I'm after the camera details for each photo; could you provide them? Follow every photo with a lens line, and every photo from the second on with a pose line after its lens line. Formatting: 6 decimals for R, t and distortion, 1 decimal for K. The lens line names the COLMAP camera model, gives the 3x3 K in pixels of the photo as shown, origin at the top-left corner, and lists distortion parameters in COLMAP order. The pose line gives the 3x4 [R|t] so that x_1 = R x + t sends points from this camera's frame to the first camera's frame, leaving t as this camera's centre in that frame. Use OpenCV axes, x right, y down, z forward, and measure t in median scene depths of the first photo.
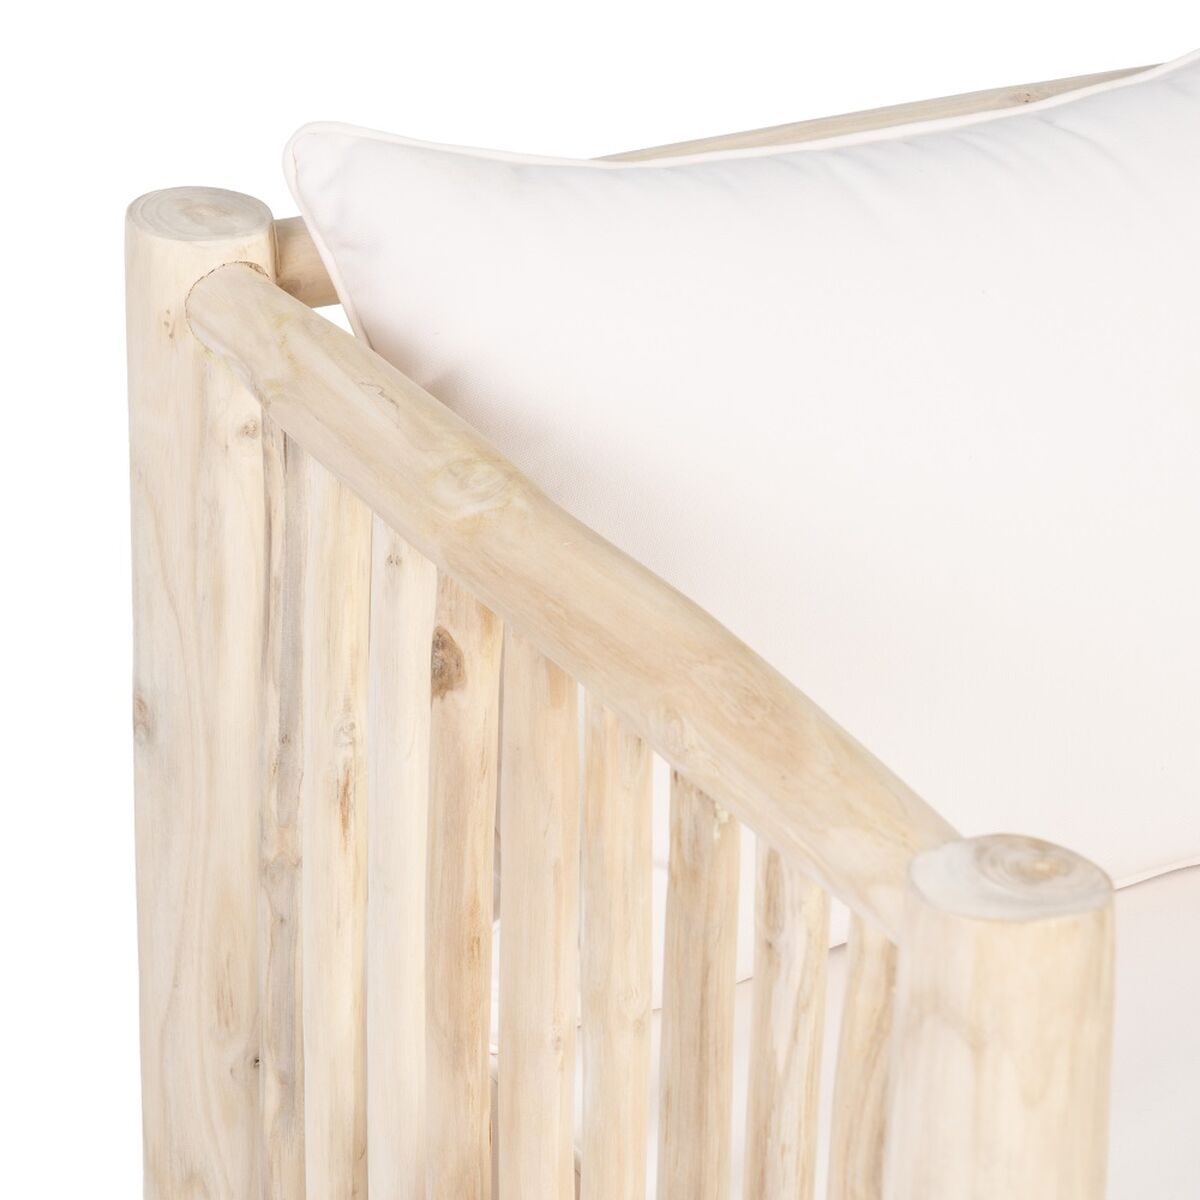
lens RADIAL K [[3064.8, 0, 600.4], [0, 3064.8, 423.4], [0, 0, 1]] dist [0.093048, 0.115621]
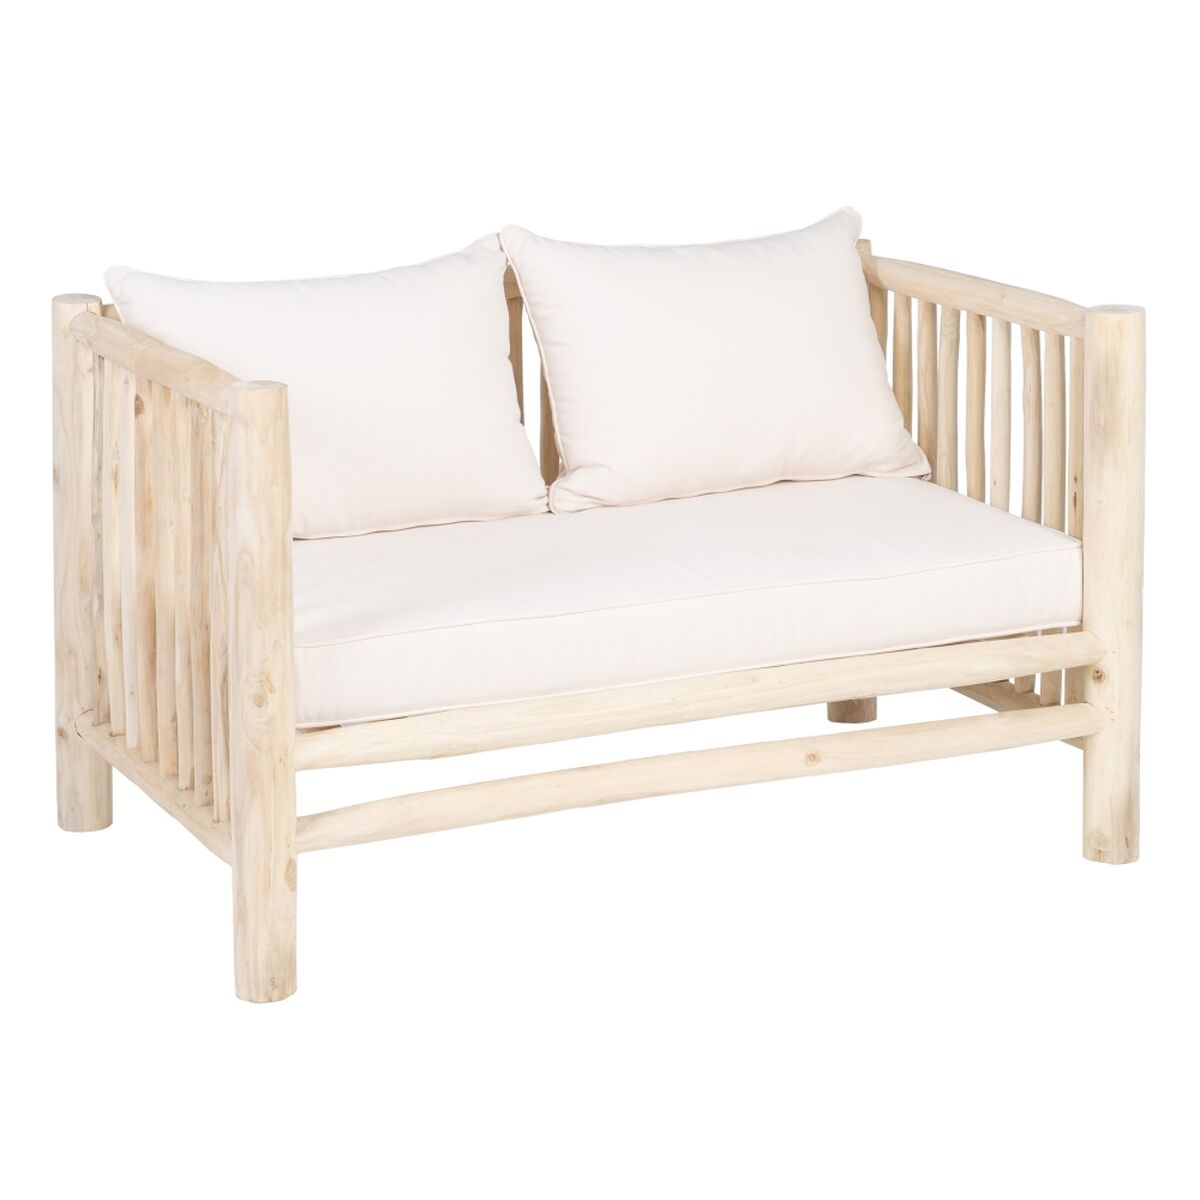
lens RADIAL K [[3064.8, 0, 600.4], [0, 3064.8, 423.4], [0, 0, 1]] dist [0.093048, 0.115621]
pose [[0.997316, -0.031838, -0.065936, 0.579203], [0.011216, 0.956314, -0.292125, 0.939610], [0.072356, 0.290602, 0.954104, -1.812023]]
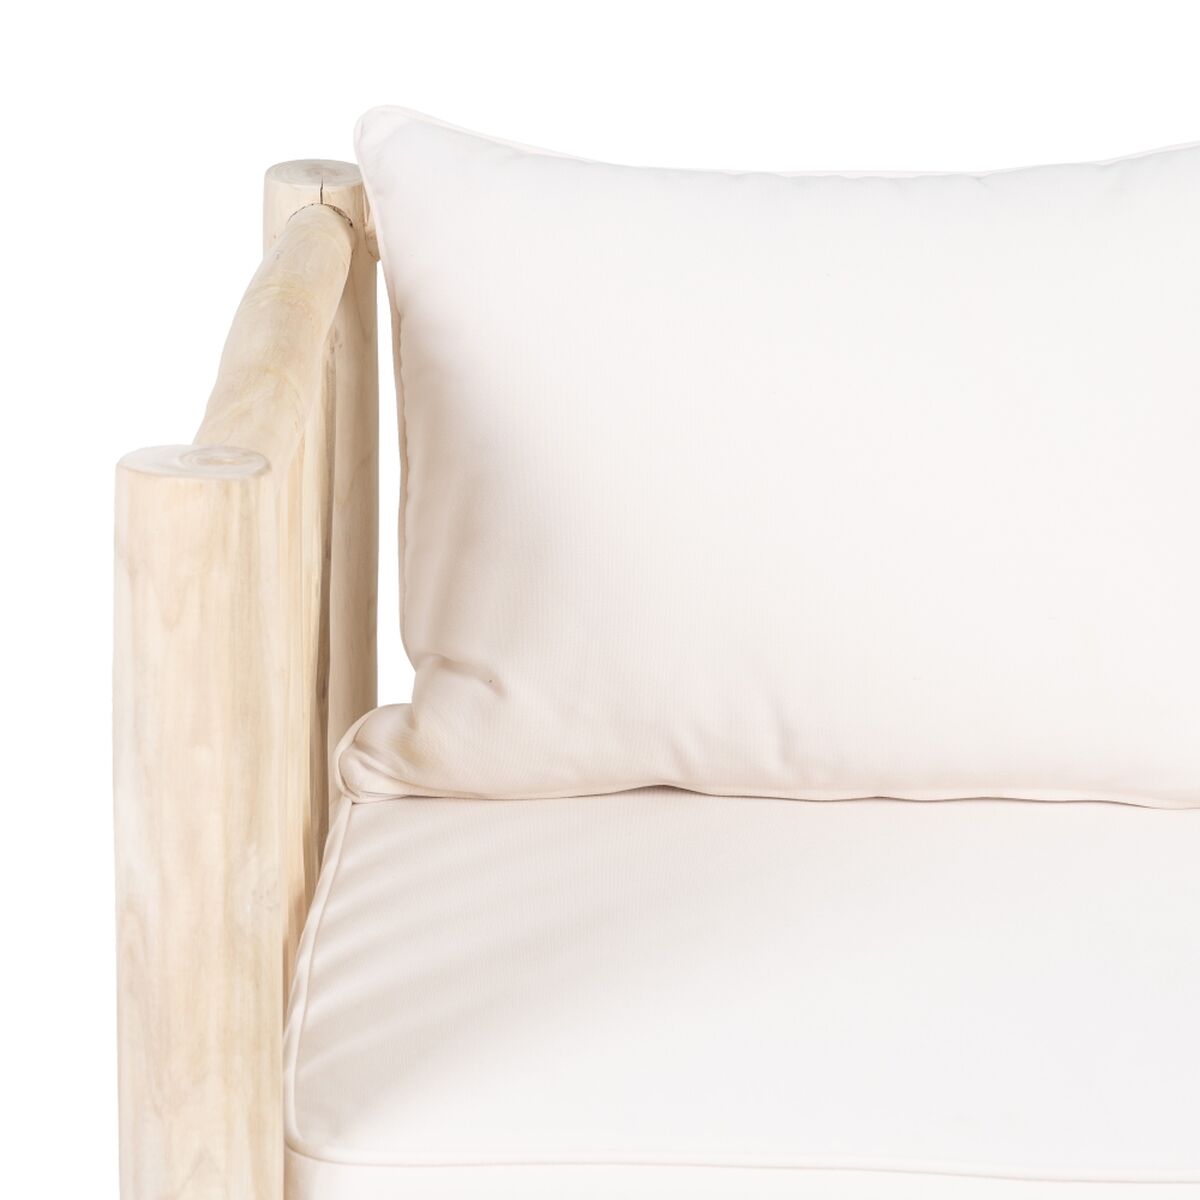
lens RADIAL K [[3082.7, 0, 600.0], [0, 3082.7, 600.0], [0, 0, 1]] dist [0.074314, 0.270250]
pose [[0.834293, 0.128149, -0.536221, 0.735503], [-0.233080, 0.963402, -0.132404, 0.253228], [0.499628, 0.235447, 0.833629, 0.003490]]
